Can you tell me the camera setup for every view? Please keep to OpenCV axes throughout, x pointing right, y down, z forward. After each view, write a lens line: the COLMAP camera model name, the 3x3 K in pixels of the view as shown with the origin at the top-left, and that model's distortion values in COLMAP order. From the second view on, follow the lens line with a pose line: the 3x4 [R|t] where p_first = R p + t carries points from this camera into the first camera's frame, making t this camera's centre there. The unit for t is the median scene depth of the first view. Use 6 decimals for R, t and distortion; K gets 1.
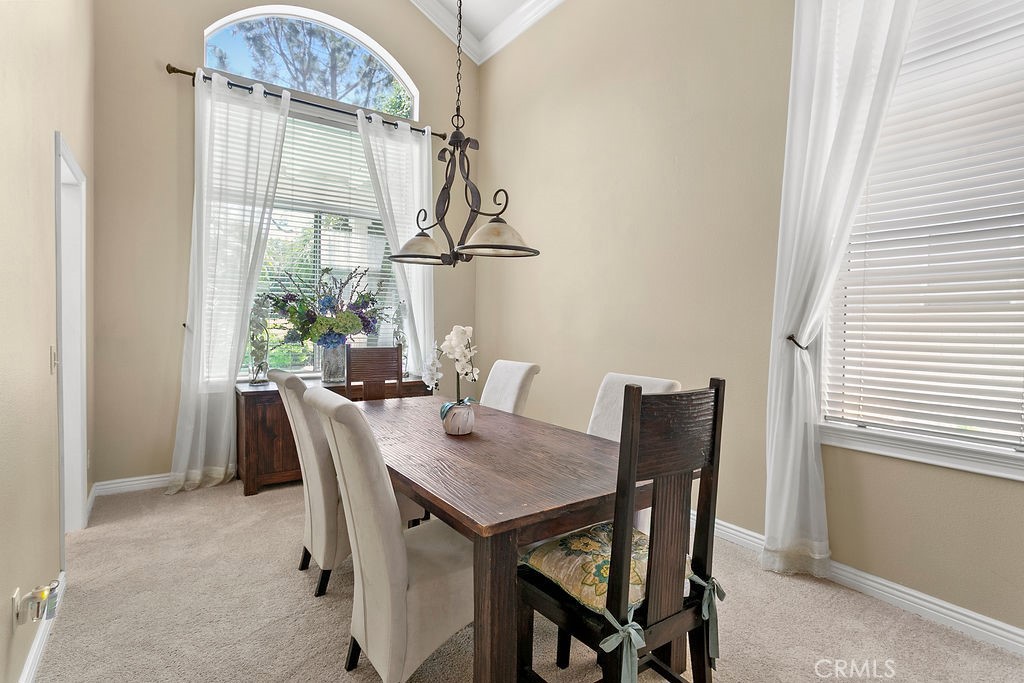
lens RADIAL K [[525.7, 0, 513.3], [0, 525.7, 346.8], [0, 0, 1]] dist [-0.001437, 0.000535]
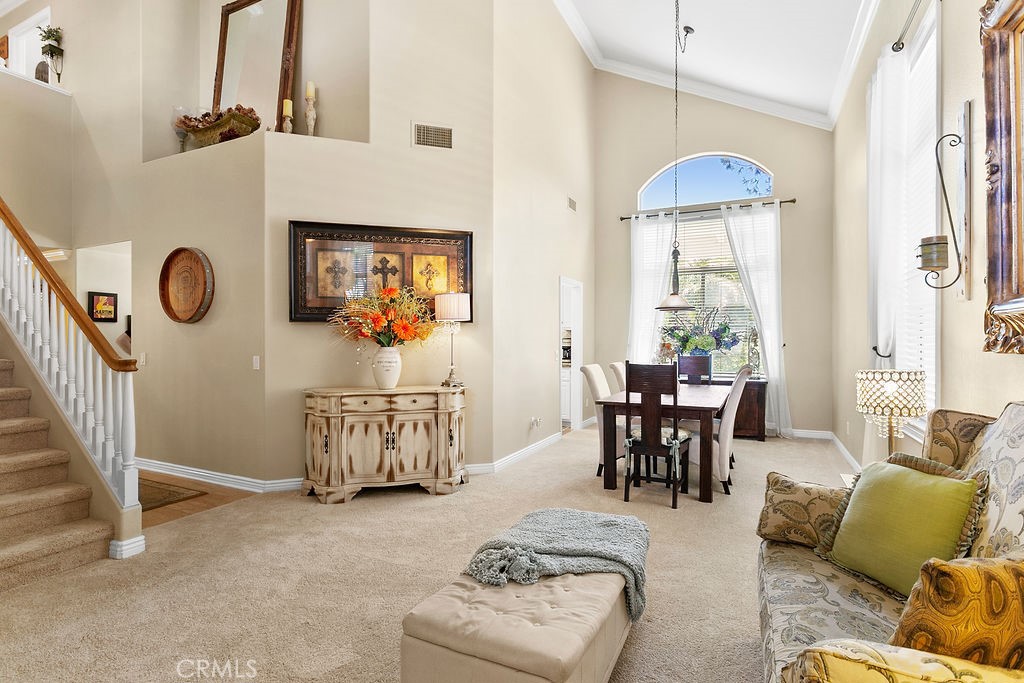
lens RADIAL K [[525.7, 0, 511.9], [0, 525.7, 341.5], [0, 0, 1]] dist [-0.001437, 0.000535]
pose [[0.474008, -0.015296, -0.880388, 0.858787], [-0.030431, 0.998967, -0.033741, 0.025546], [0.879995, 0.042784, 0.473053, -0.292115]]
